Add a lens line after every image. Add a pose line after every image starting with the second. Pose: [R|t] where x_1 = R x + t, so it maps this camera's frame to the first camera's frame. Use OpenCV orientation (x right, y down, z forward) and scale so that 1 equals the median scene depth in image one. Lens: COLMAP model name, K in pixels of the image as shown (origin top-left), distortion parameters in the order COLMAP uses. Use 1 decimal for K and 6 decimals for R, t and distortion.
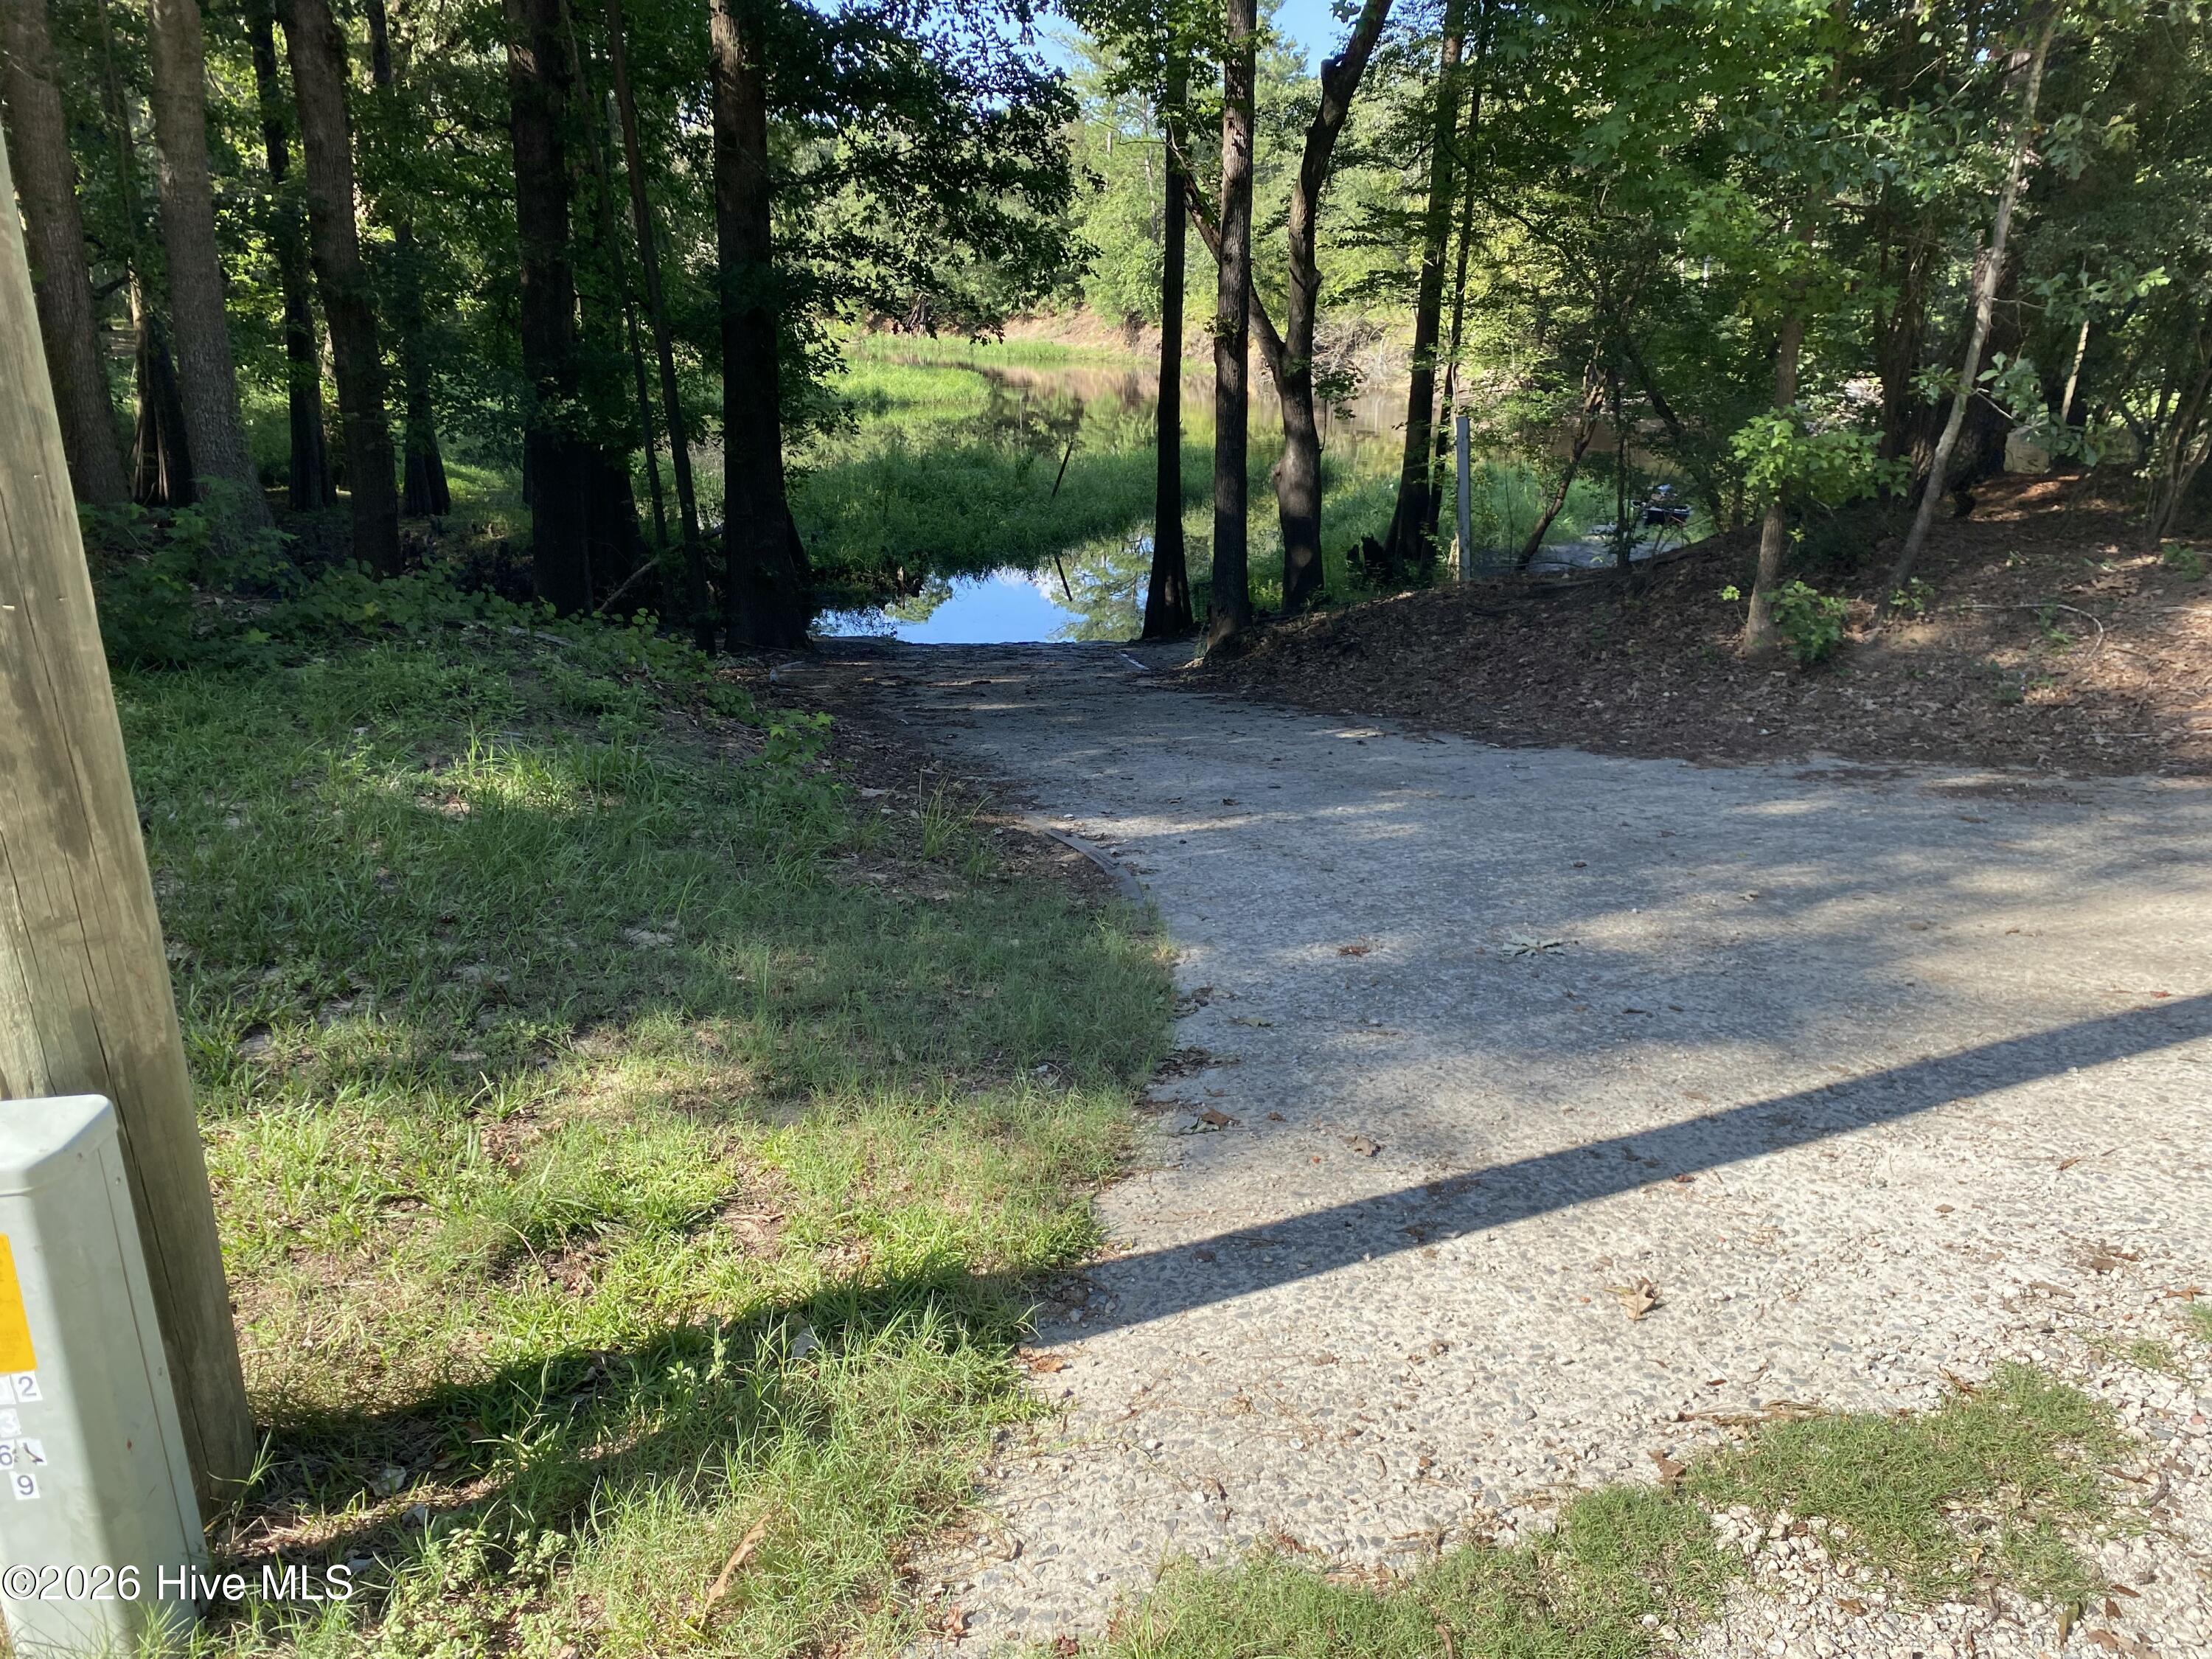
lens RADIAL K [[1686.3, 0, 1102.0], [0, 1686.3, 836.6], [0, 0, 1]] dist [0.069174, -0.001427]
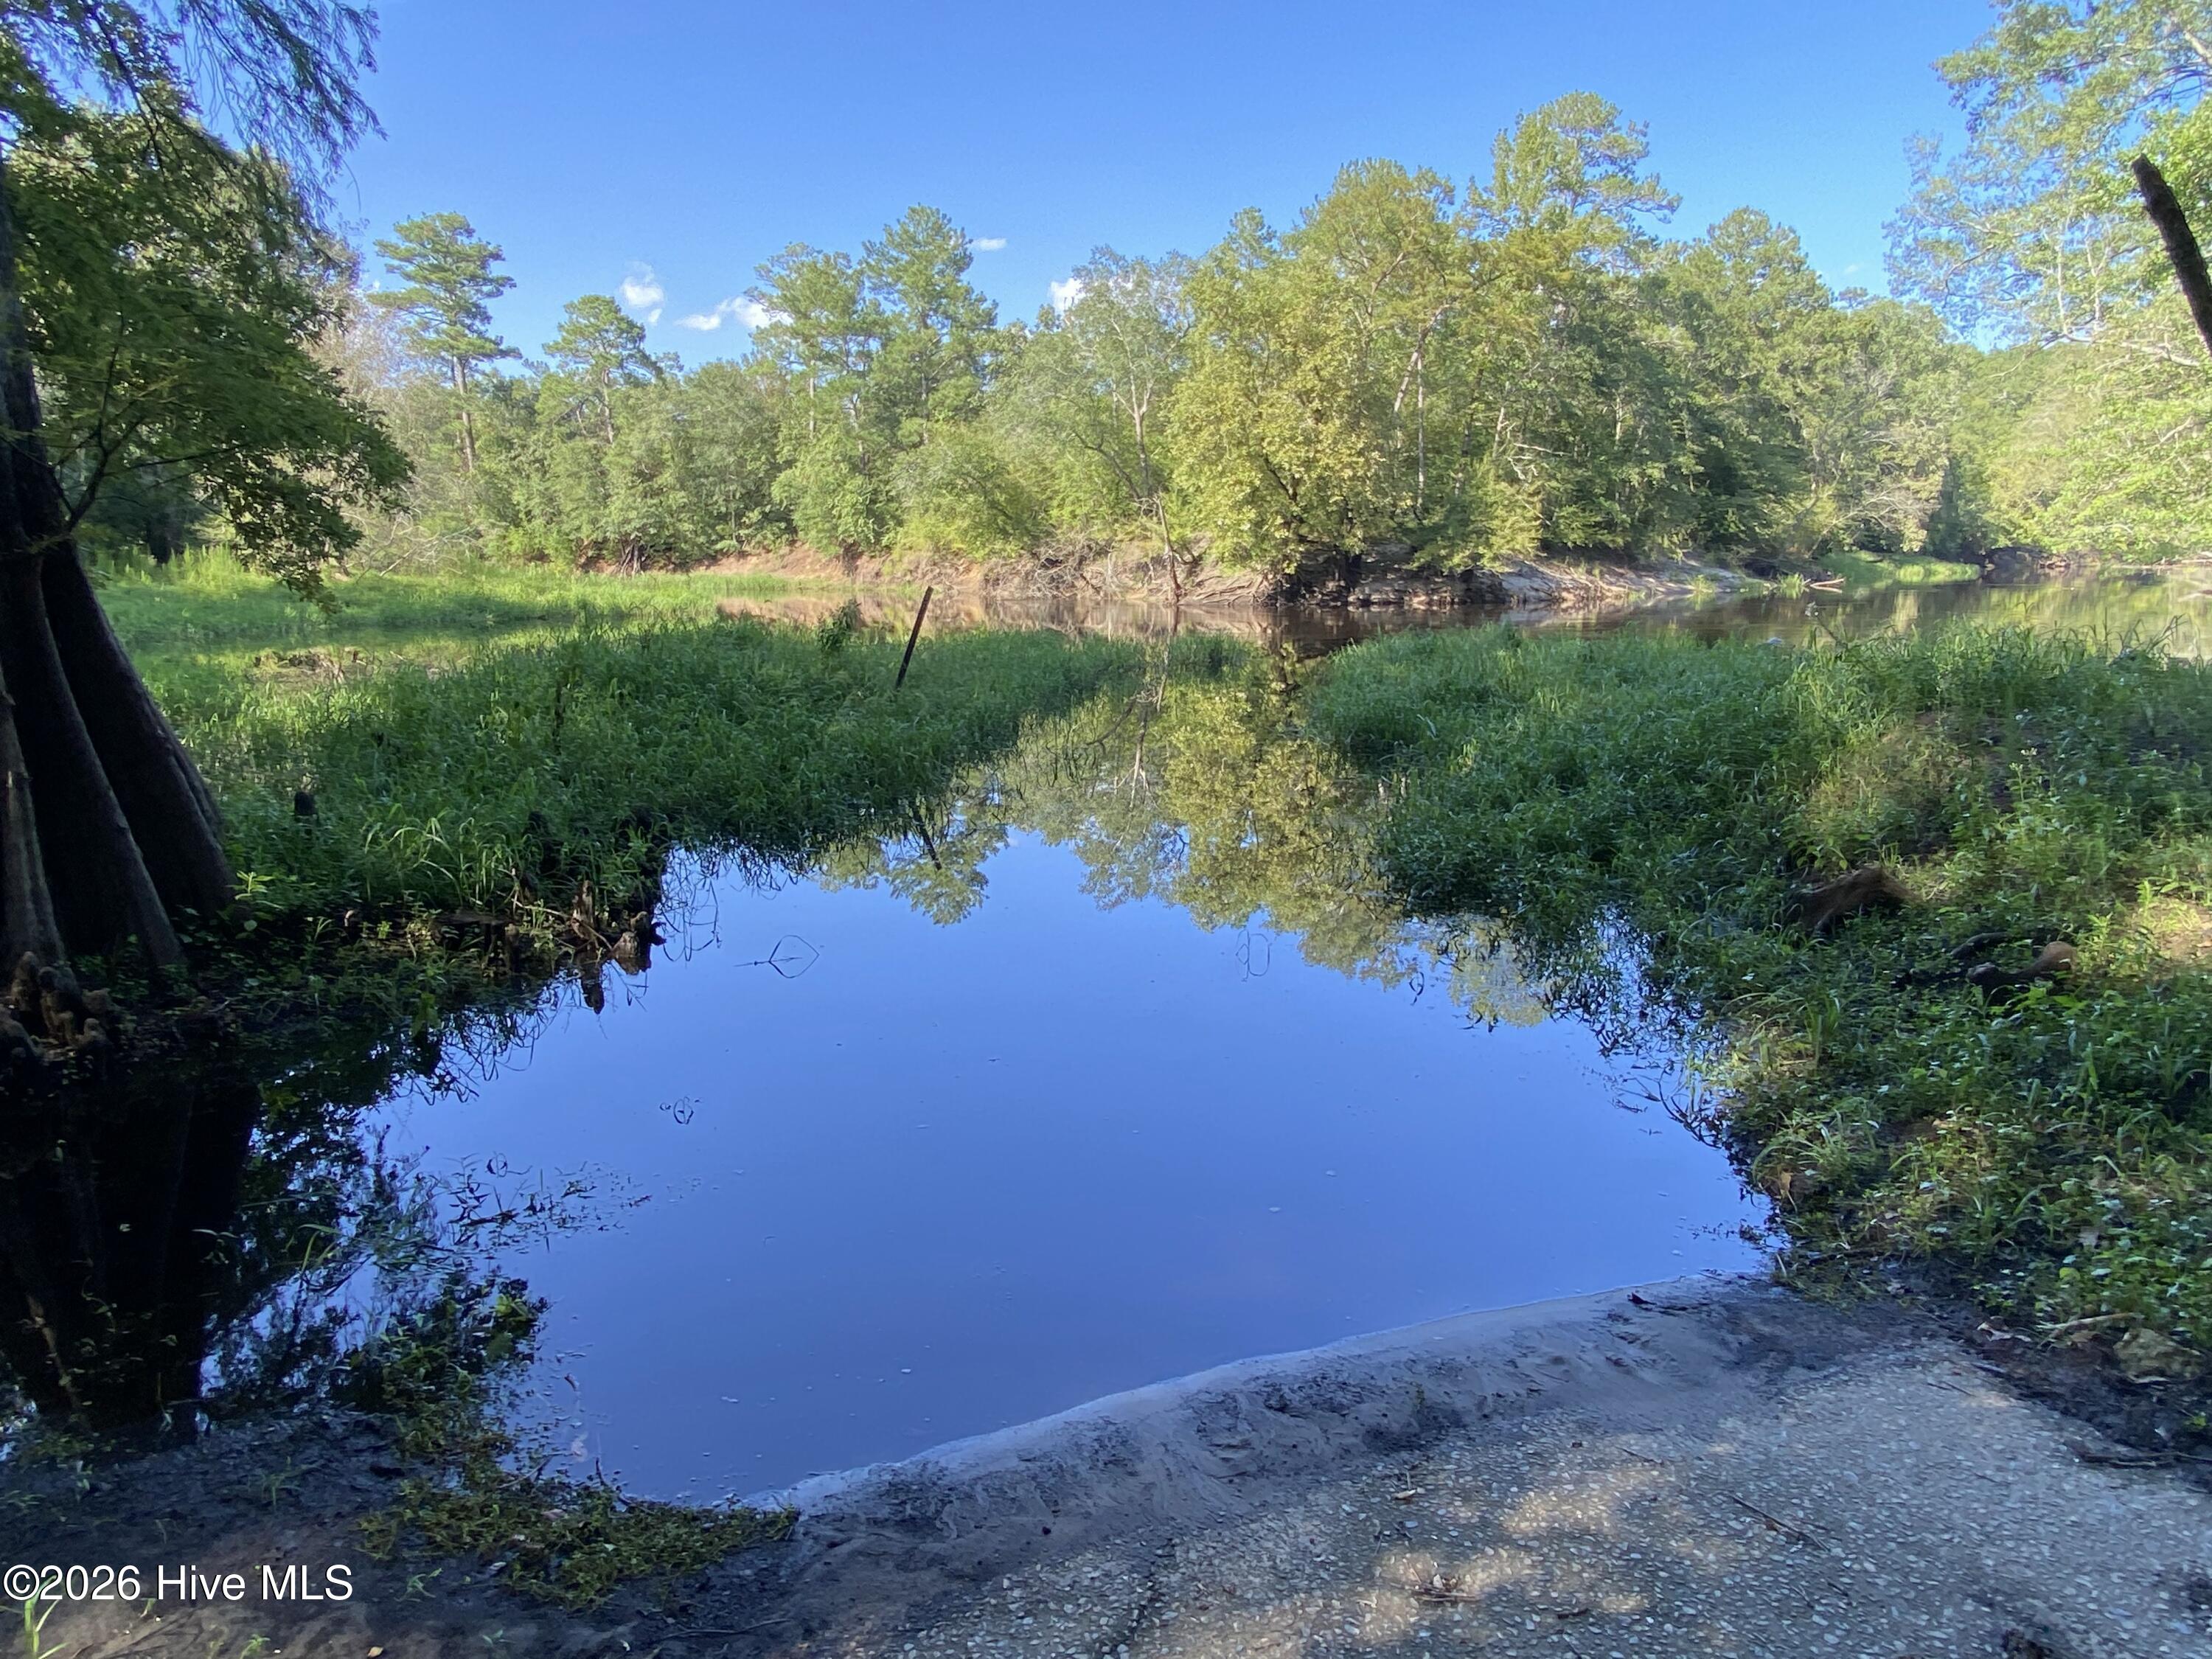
lens RADIAL K [[1307.8, 0, 1097.9], [0, 1307.8, 833.0], [0, 0, 1]] dist [0.046168, -0.005435]
pose [[0.973369, -0.064438, 0.220002, -0.021926], [0.088405, 0.990962, -0.100888, -0.037369], [-0.211513, 0.117650, 0.970268, 0.204824]]
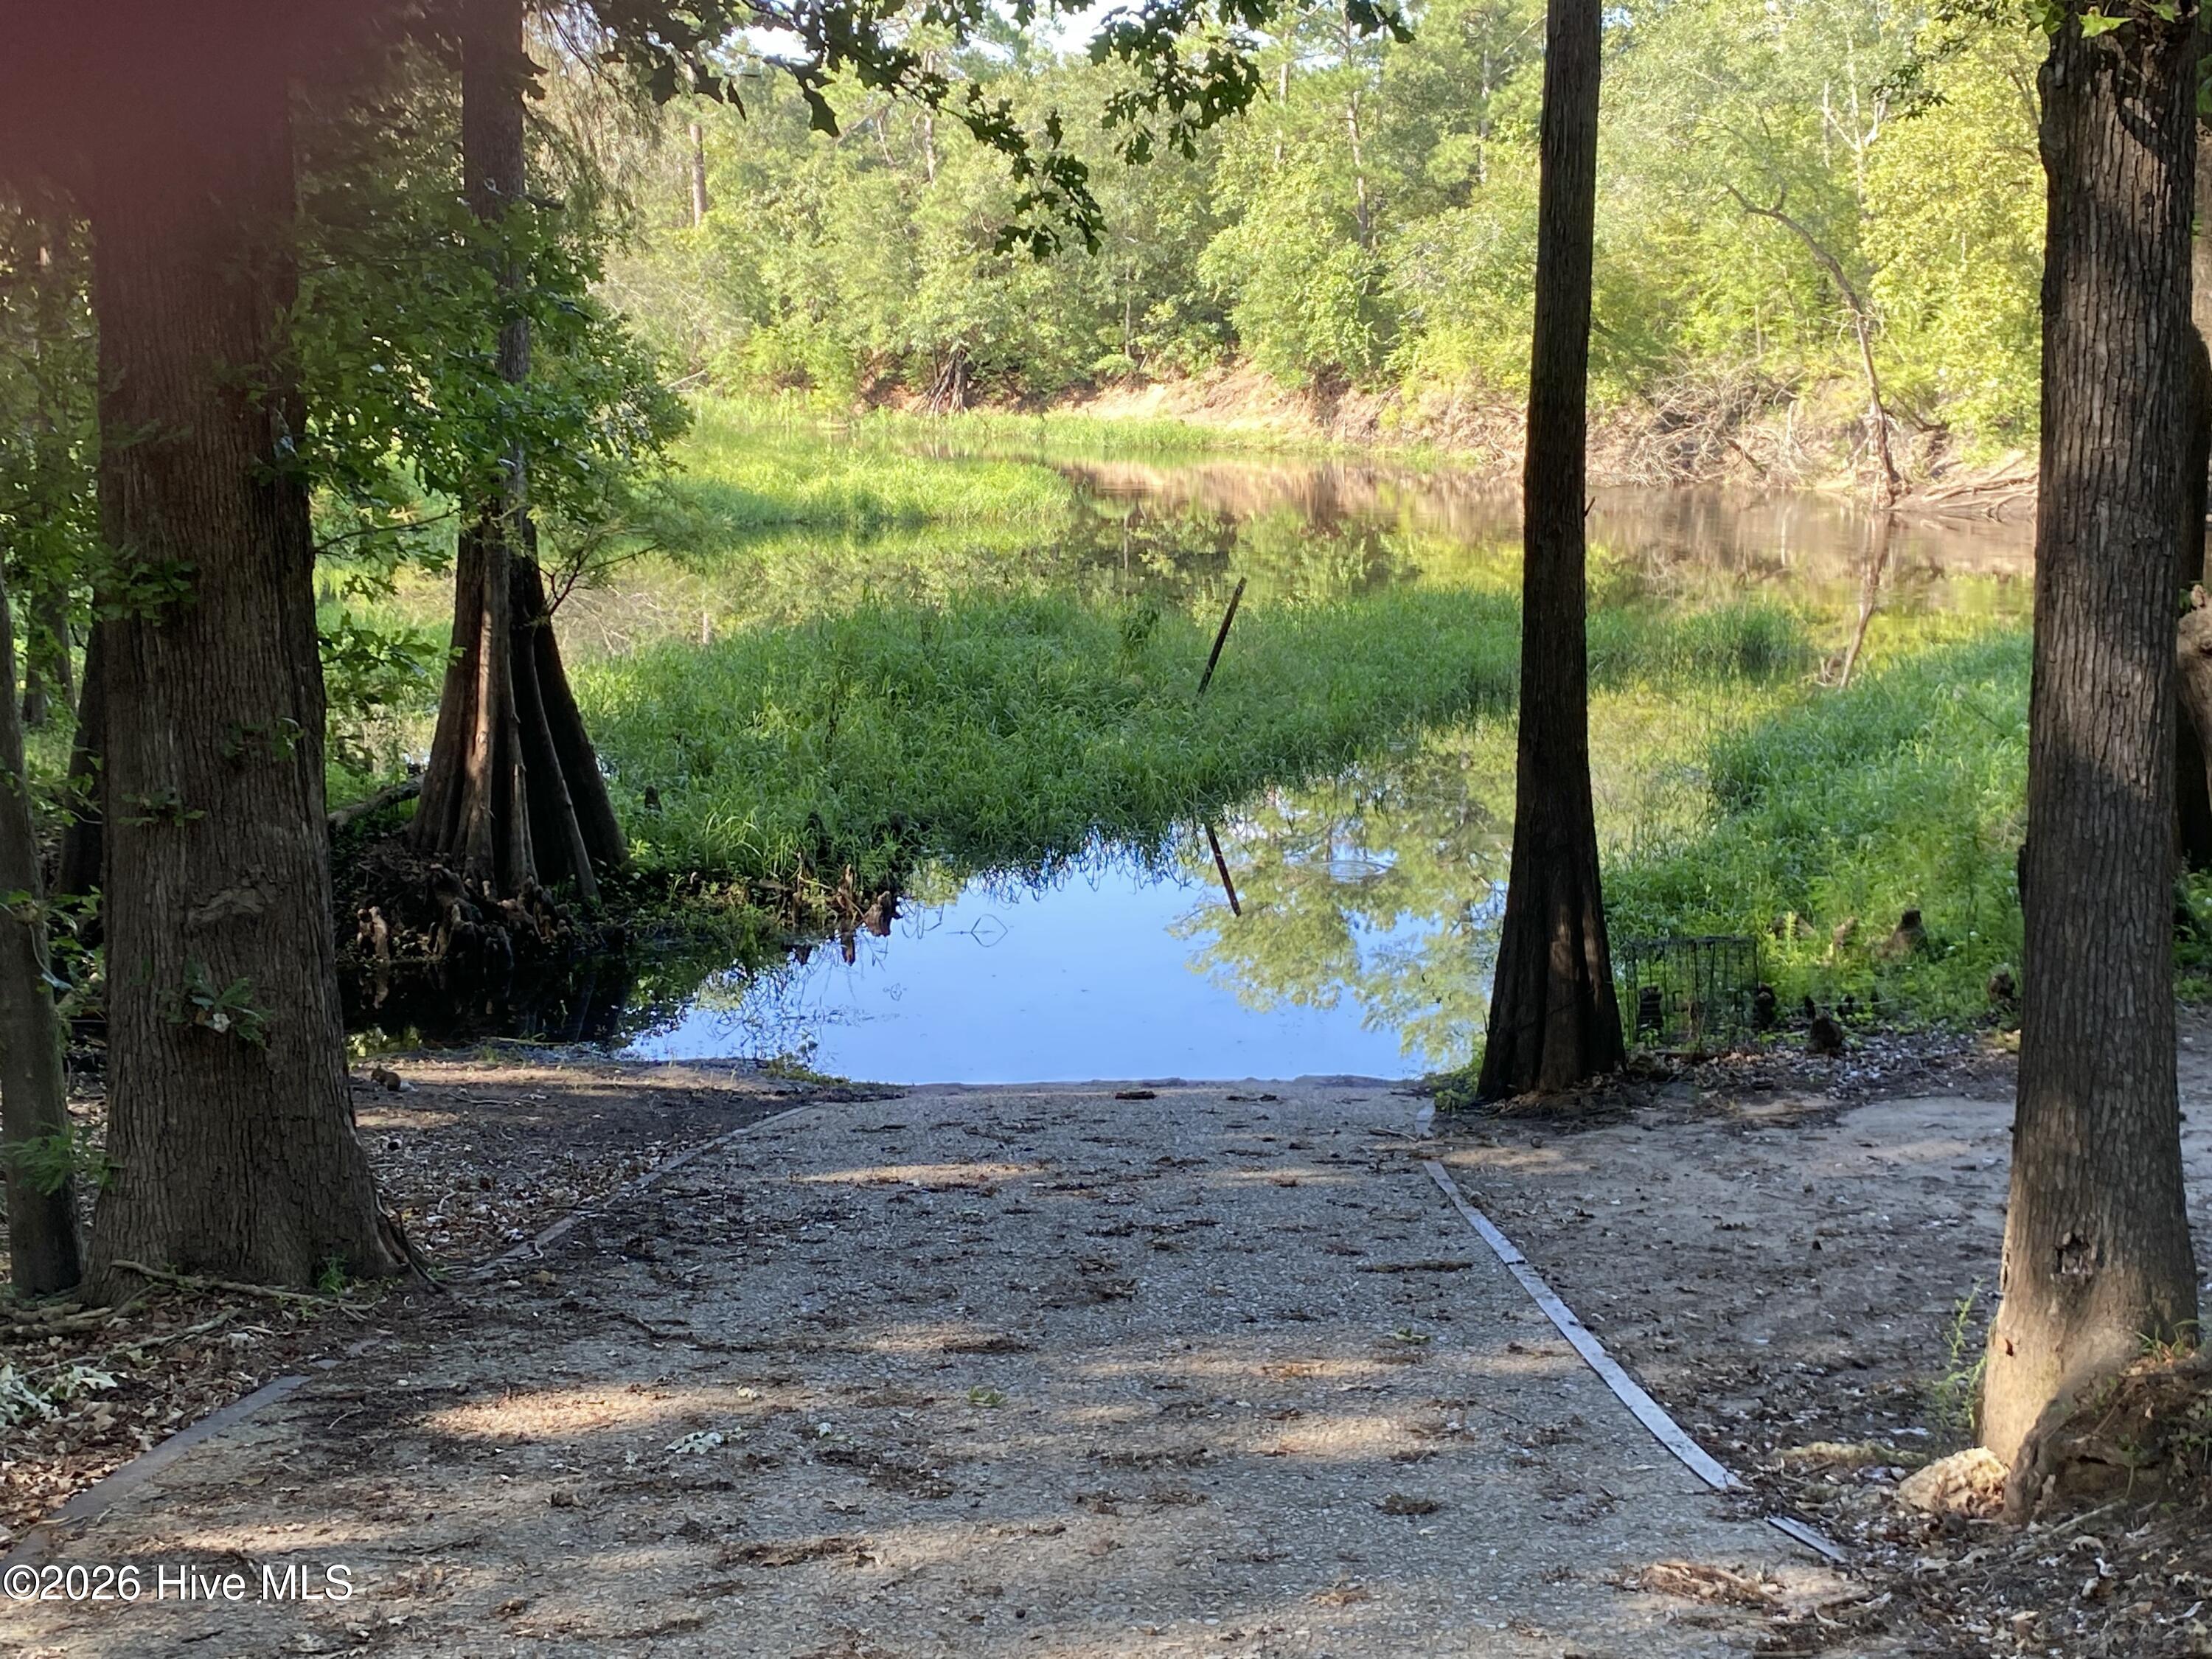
lens RADIAL K [[2810.4, 0, 1101.1], [0, 2810.4, 819.2], [0, 0, 1]] dist [0.152223, 0.000000]
pose [[0.998512, 0.001210, -0.054517, -0.005085], [-0.009301, 0.988882, -0.148412, -0.018755], [0.053731, 0.148698, 0.987422, 0.086650]]
